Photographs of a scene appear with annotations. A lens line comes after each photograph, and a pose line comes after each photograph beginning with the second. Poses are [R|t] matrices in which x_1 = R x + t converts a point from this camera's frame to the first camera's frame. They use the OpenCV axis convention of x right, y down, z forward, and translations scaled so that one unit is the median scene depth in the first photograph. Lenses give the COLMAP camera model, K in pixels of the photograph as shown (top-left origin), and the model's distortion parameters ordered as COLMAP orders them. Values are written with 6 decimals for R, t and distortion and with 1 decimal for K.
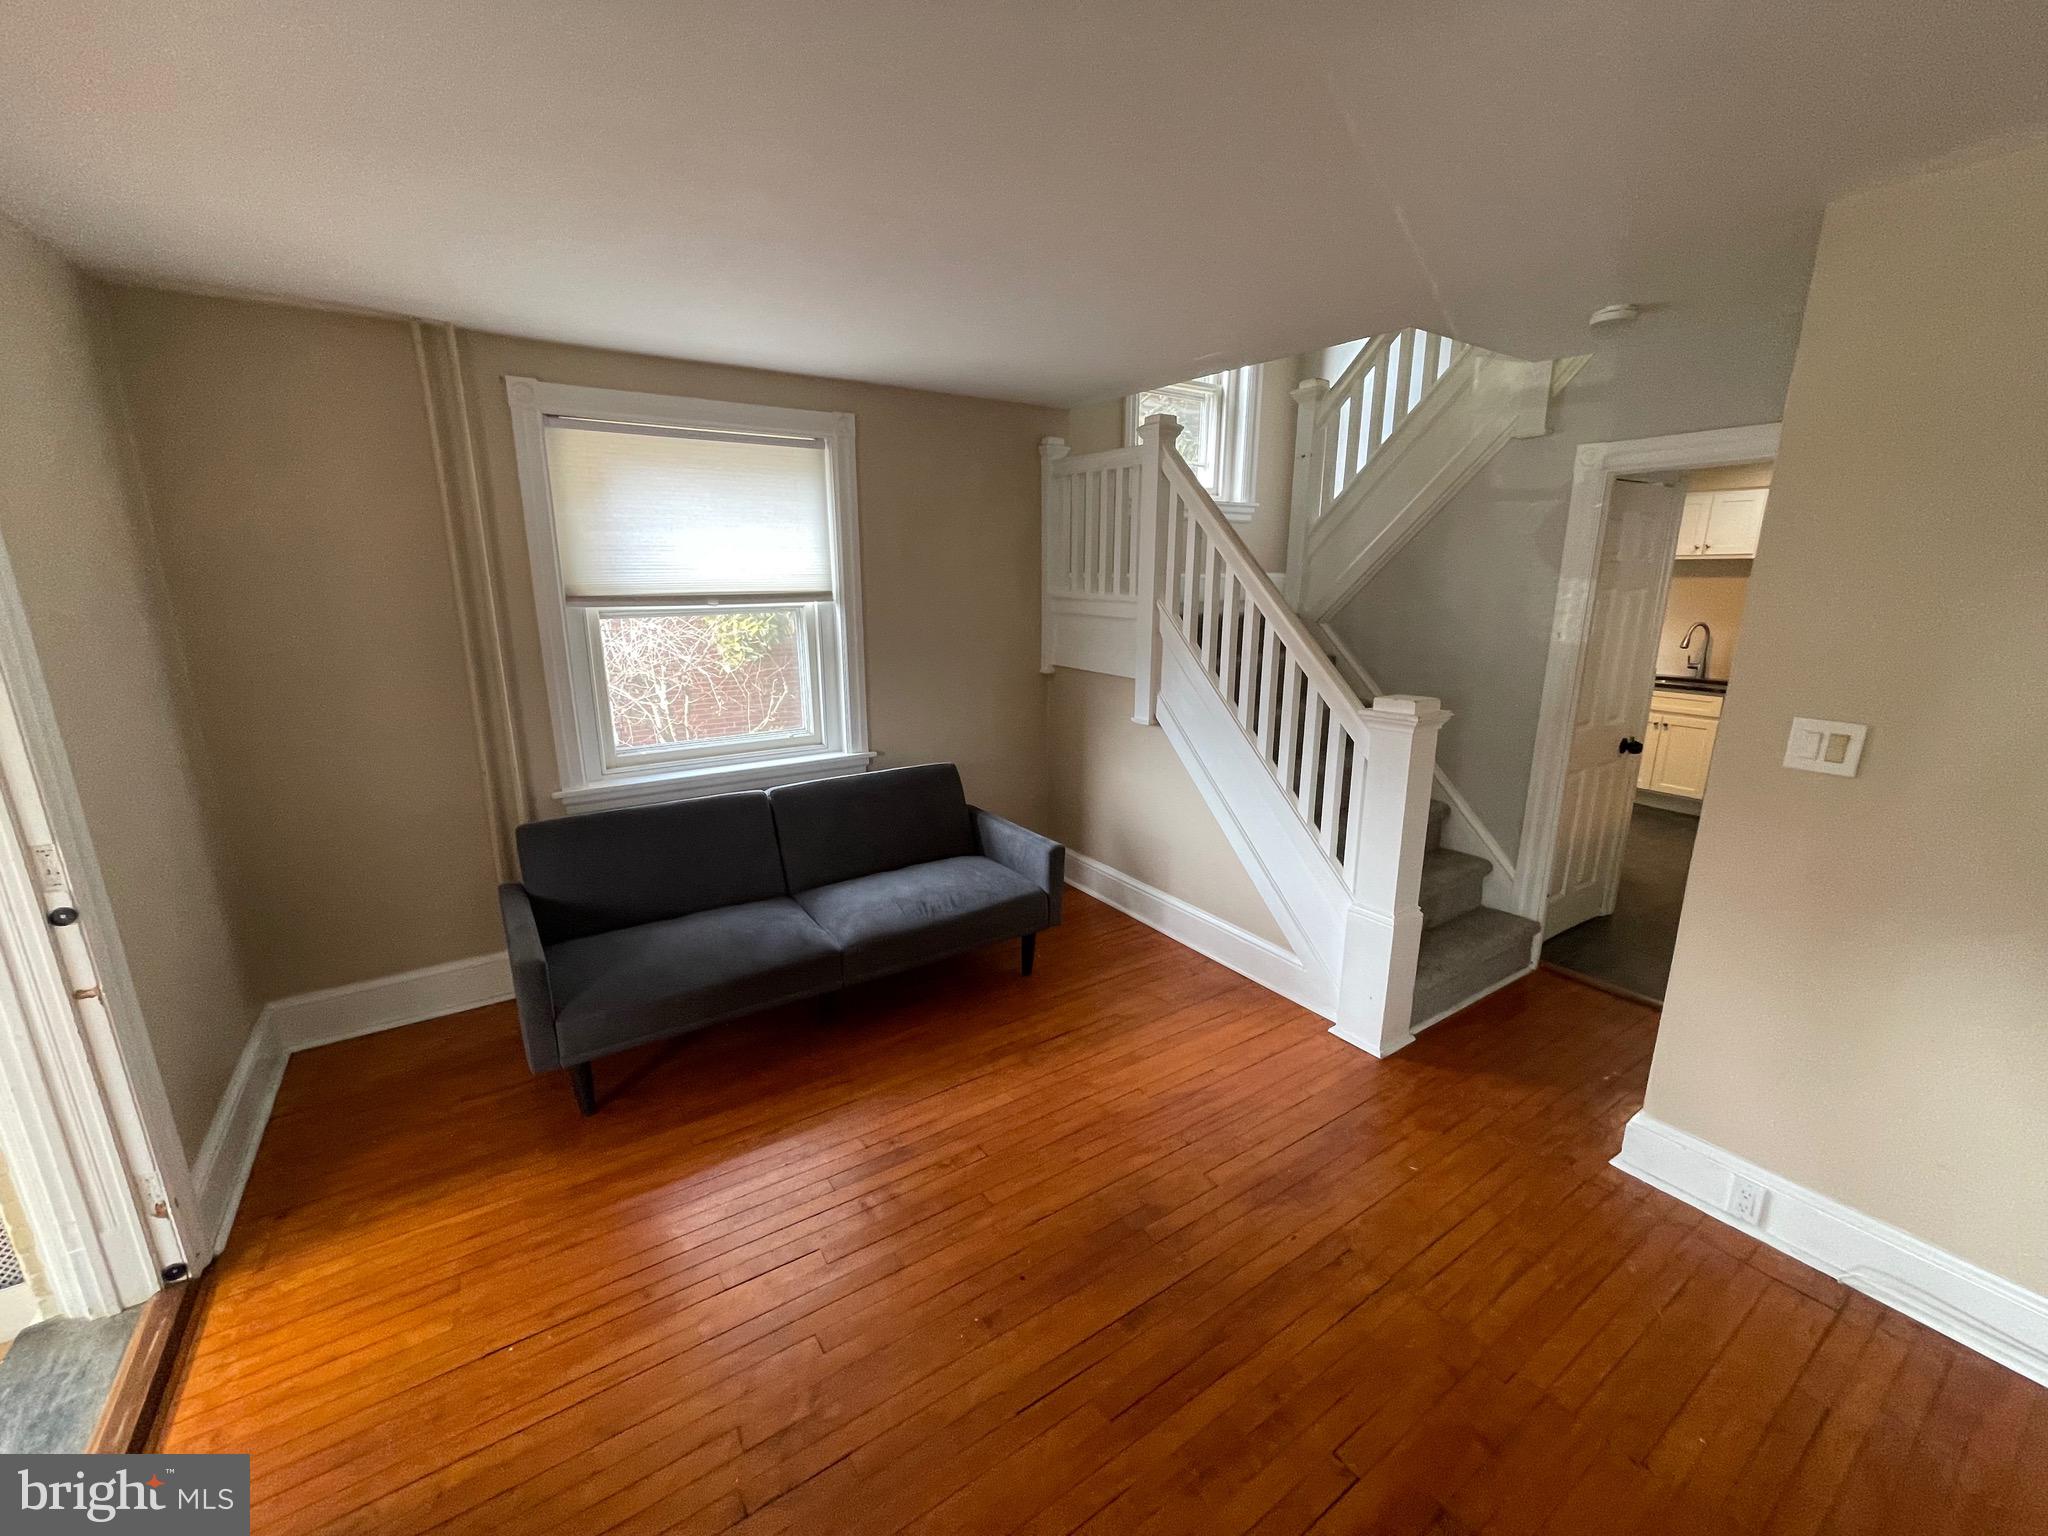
lens RADIAL K [[819.3, 0, 1016.0], [0, 819.3, 776.9], [0, 0, 1]] dist [-0.004936, -0.000246]
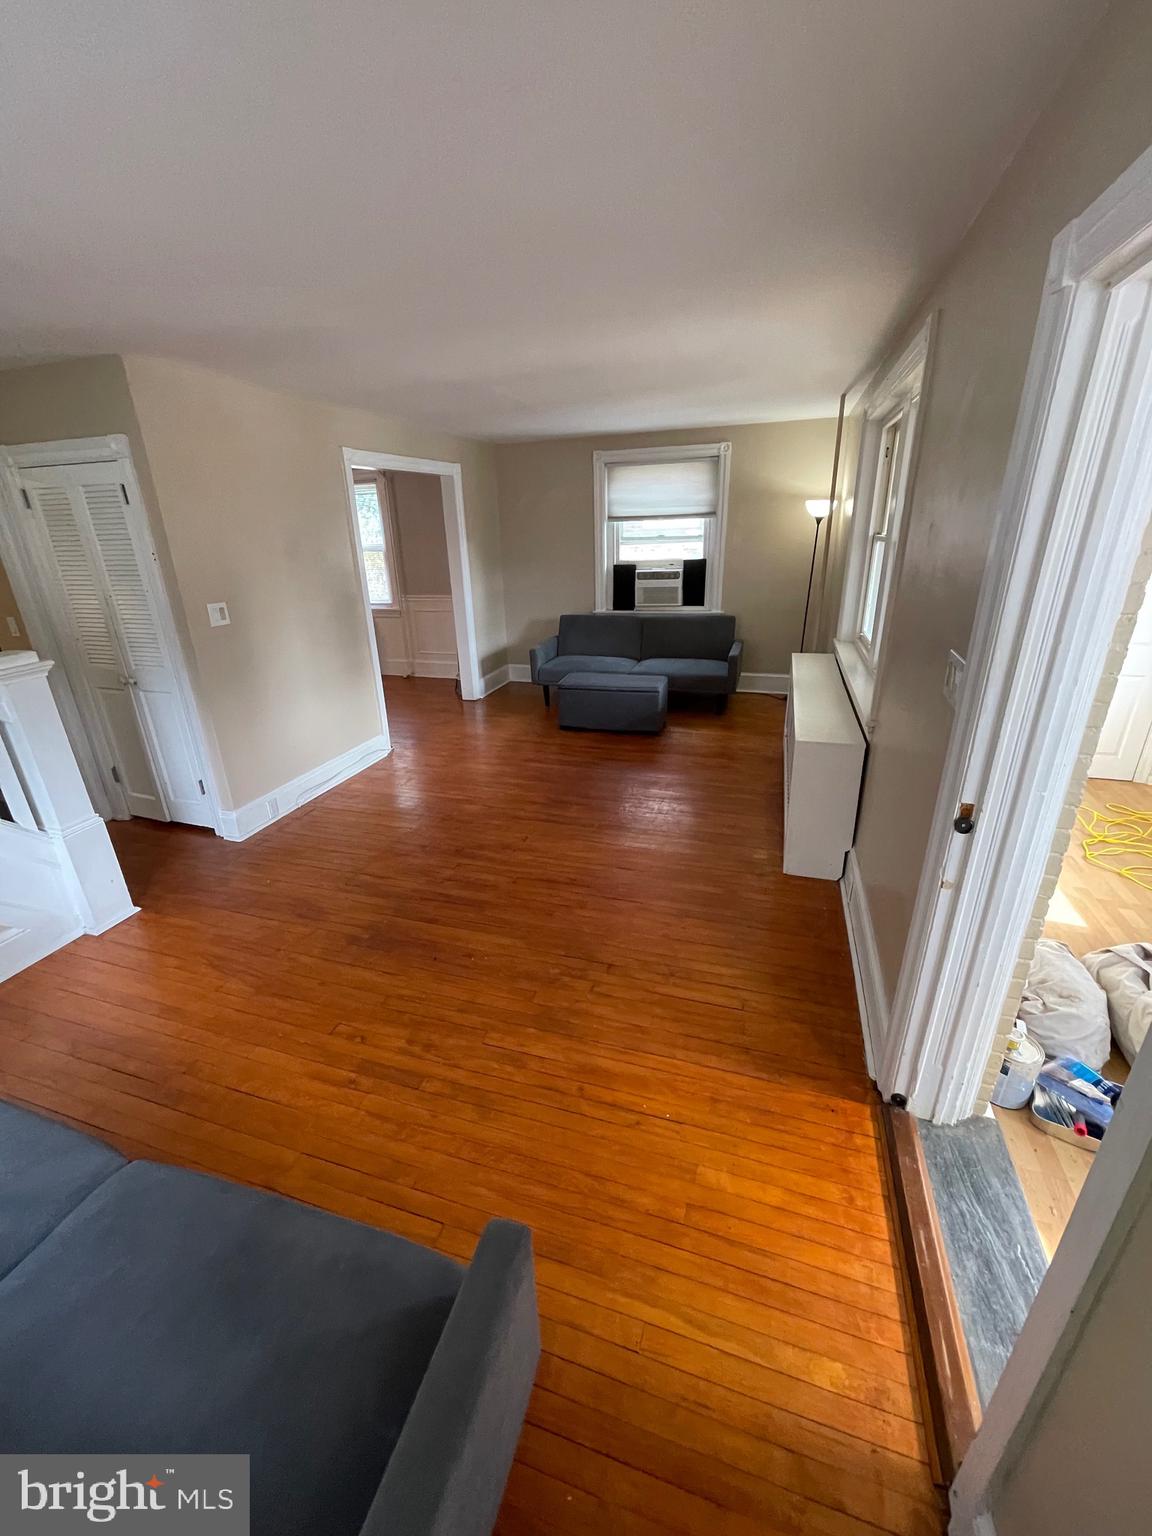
lens RADIAL K [[614.5, 0, 576.0], [0, 614.5, 768.0], [0, 0, 1]] dist [-0.004936, -0.000246]
pose [[-0.624287, -0.268047, 0.733769, -0.648873], [0.210782, 0.846655, 0.488617, -0.187052], [-0.752221, 0.459703, -0.472055, 0.770755]]
